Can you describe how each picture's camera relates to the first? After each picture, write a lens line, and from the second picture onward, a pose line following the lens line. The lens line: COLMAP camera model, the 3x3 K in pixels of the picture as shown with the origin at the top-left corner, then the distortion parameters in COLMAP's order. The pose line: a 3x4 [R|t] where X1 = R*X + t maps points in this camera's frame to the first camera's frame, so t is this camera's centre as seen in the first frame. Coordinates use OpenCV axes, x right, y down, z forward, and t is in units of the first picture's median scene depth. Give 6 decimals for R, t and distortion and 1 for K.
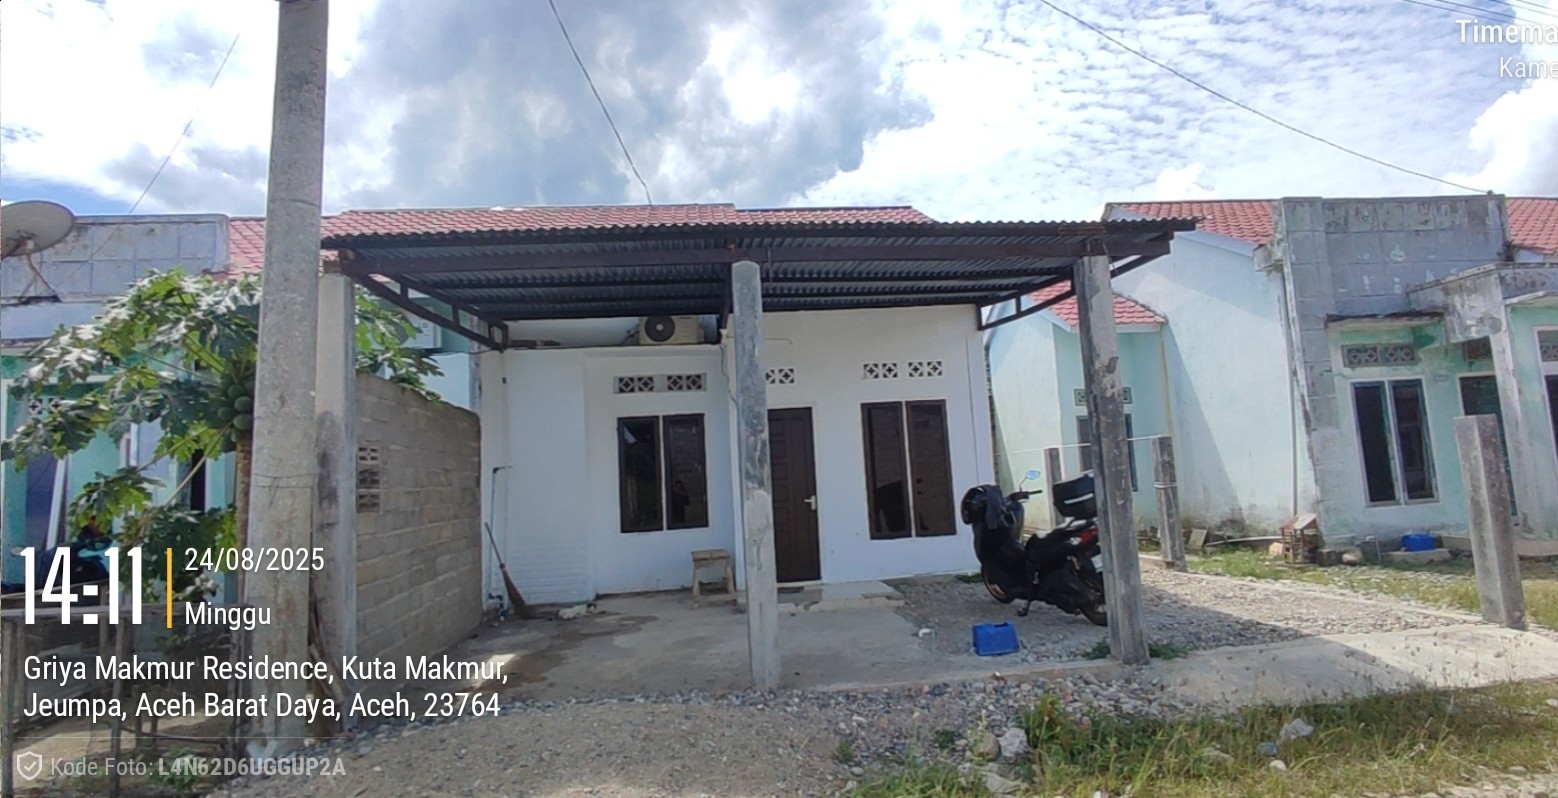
lens RADIAL K [[817.6, 0, 779.0], [0, 817.6, 399.0], [0, 0, 1]] dist [-0.009651, 0.001861]
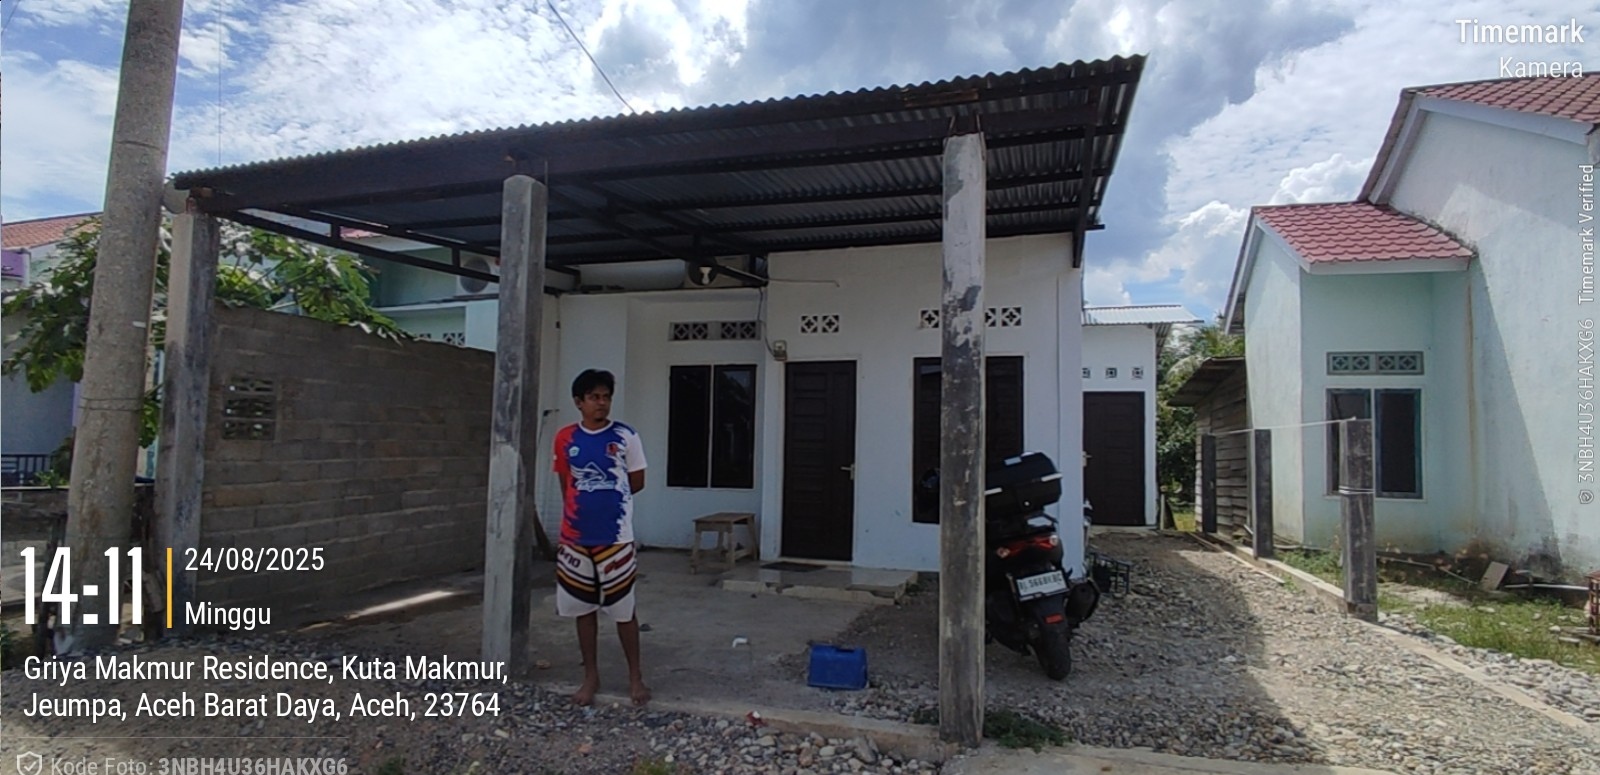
lens RADIAL K [[812.0, 0, 779.2], [0, 812.0, 396.2], [0, 0, 1]] dist [-0.005585, -0.000415]
pose [[0.907955, 0.047366, -0.416383, 0.312437], [-0.027707, 0.998203, 0.053133, 0.004102], [0.418152, -0.036706, 0.907635, 0.188362]]
